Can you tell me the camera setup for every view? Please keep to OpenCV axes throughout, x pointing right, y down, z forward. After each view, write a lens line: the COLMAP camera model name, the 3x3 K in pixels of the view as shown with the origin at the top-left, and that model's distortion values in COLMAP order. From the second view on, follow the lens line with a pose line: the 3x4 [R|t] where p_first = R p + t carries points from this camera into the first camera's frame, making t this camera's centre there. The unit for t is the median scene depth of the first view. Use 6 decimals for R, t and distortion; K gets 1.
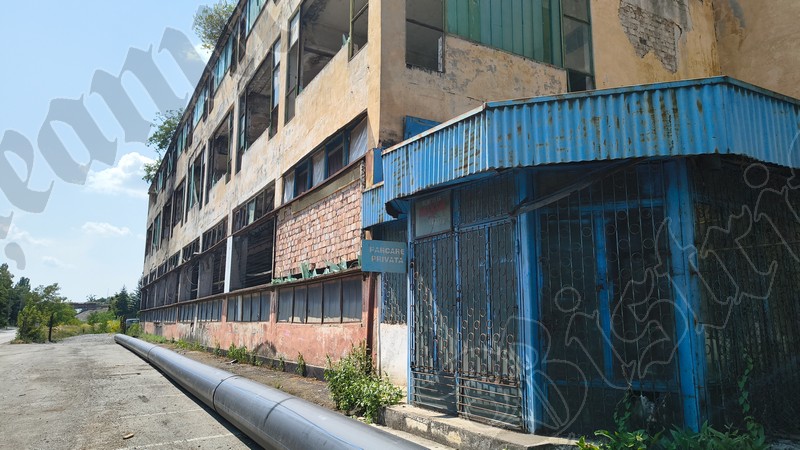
lens RADIAL K [[538.3, 0, 400.0], [0, 538.3, 225.0], [0, 0, 1]] dist [0.005717, -0.003134]
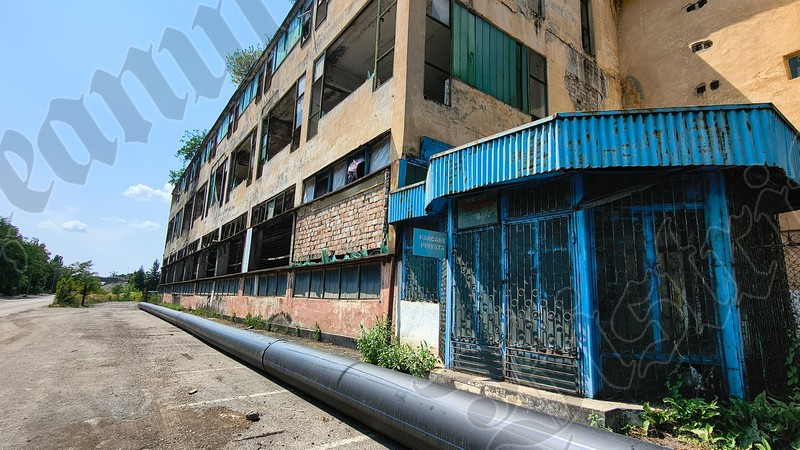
lens RADIAL K [[390.0, 0, 400.0], [0, 390.0, 225.0], [0, 0, 1]] dist [-0.013375, 0.000838]
pose [[0.992196, 0.057146, 0.110823, -0.109119], [-0.055150, 0.998257, -0.020994, 0.022152], [-0.111830, 0.014718, 0.993618, 0.085343]]
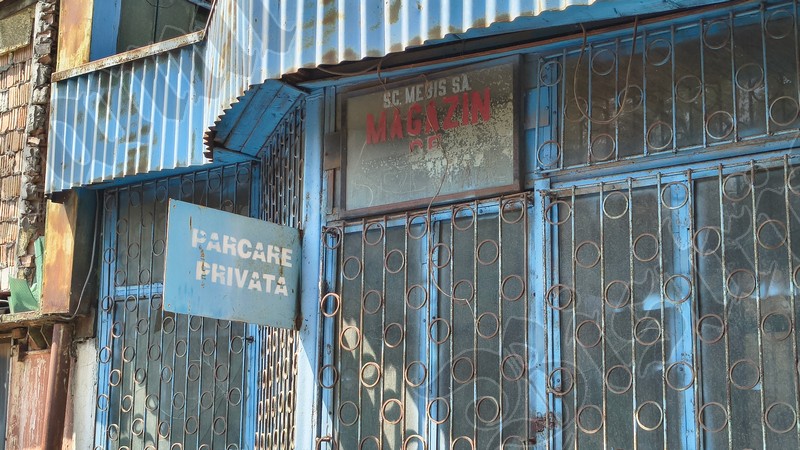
lens RADIAL K [[1206.1, 0, 400.0], [0, 1206.1, 225.0], [0, 0, 1]] dist [-0.000031, -0.002534]
pose [[0.923638, 0.087666, 0.373106, -0.108298], [-0.074522, 0.995988, -0.049540, 0.034497], [-0.375952, 0.017953, 0.926465, 0.203510]]
